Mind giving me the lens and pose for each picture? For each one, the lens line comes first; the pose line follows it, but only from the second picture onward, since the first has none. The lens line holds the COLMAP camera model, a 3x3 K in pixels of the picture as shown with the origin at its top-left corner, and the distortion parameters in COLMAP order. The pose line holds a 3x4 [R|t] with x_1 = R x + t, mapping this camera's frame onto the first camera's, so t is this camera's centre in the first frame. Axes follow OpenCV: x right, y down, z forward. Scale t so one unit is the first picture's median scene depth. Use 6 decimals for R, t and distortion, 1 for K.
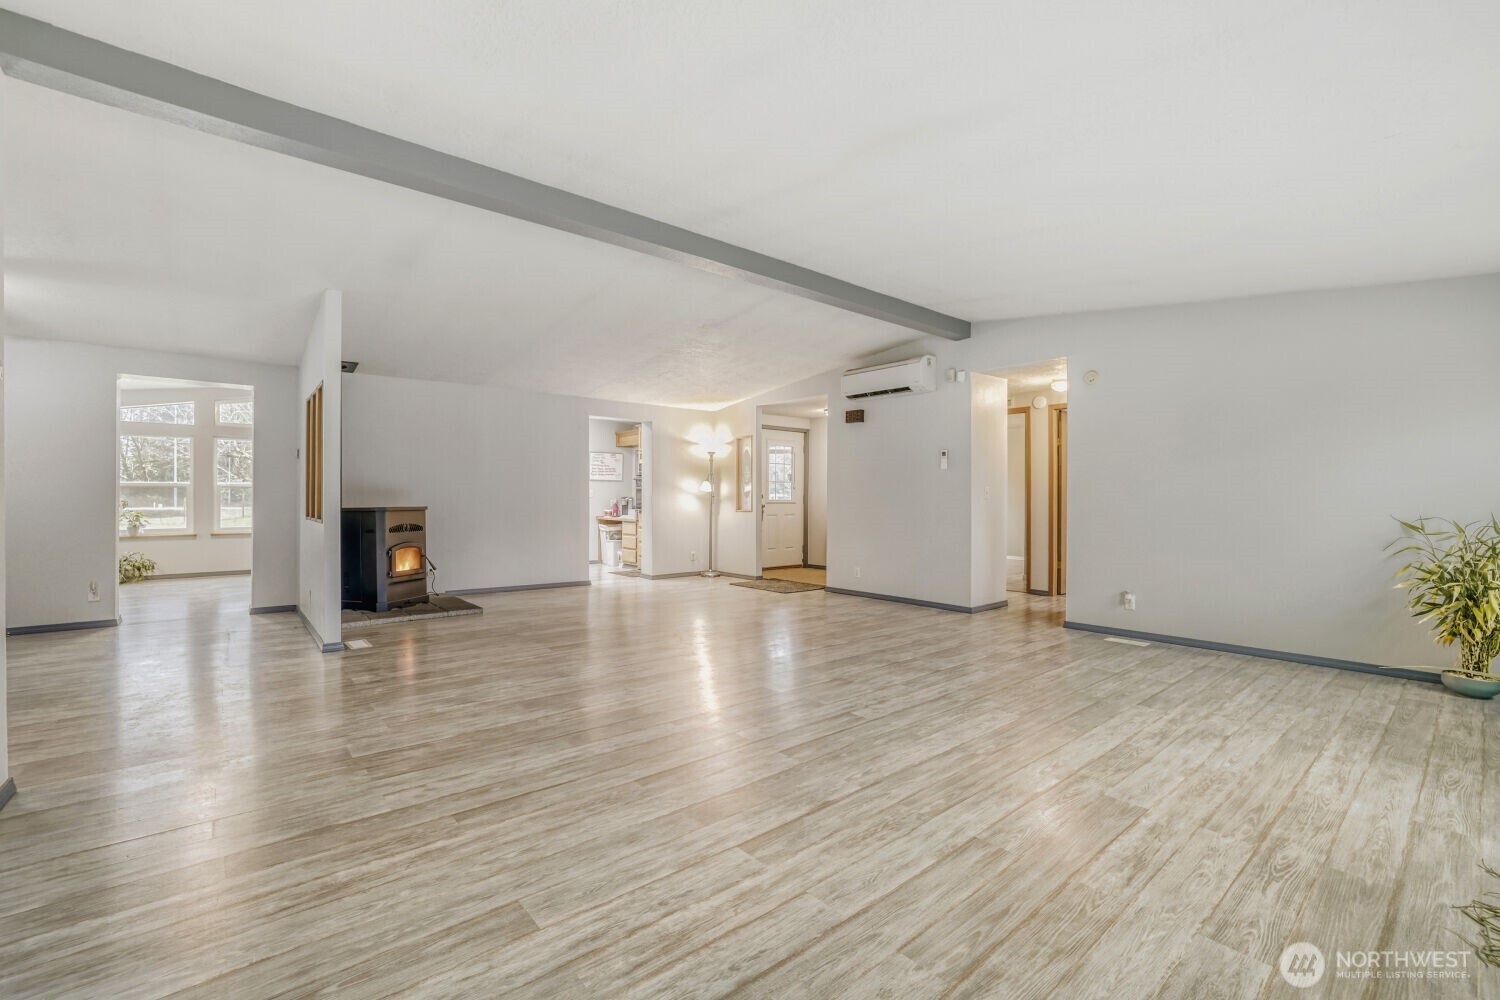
lens RADIAL K [[645.4, 0, 757.5], [0, 645.4, 494.6], [0, 0, 1]] dist [-0.046578, 0.009506]
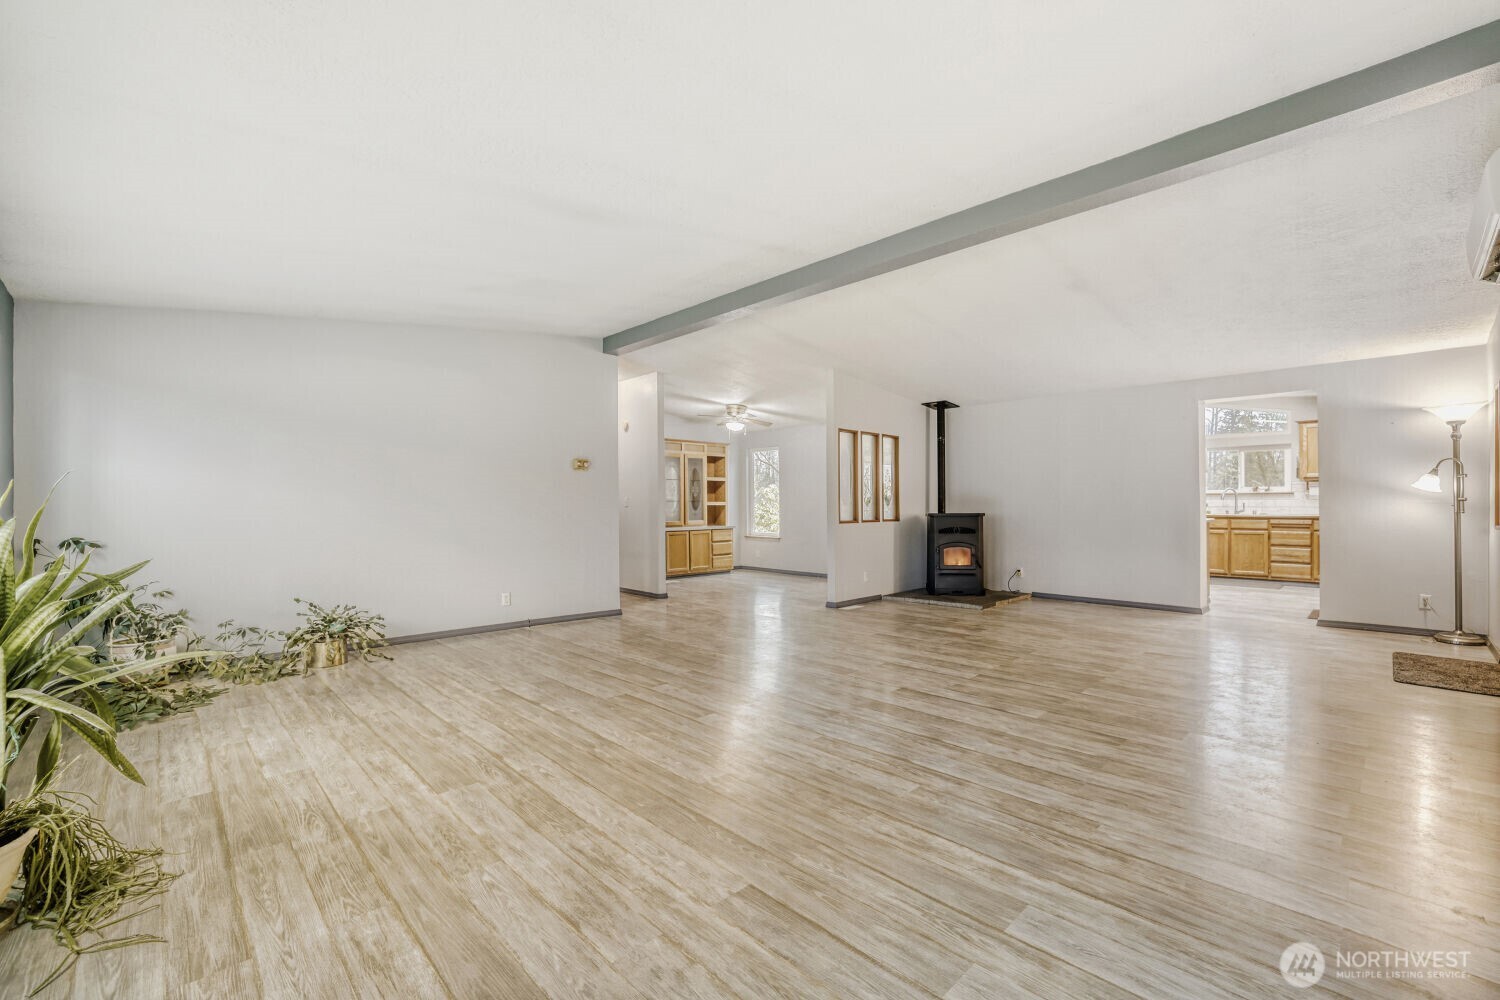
lens RADIAL K [[645.4, 0, 757.5], [0, 645.4, 494.6], [0, 0, 1]] dist [-0.046578, 0.009506]
pose [[0.065986, -0.017427, -0.997668, 1.583615], [0.009064, 0.999817, -0.016865, 0.006011], [0.997779, -0.007930, 0.066132, 1.335467]]
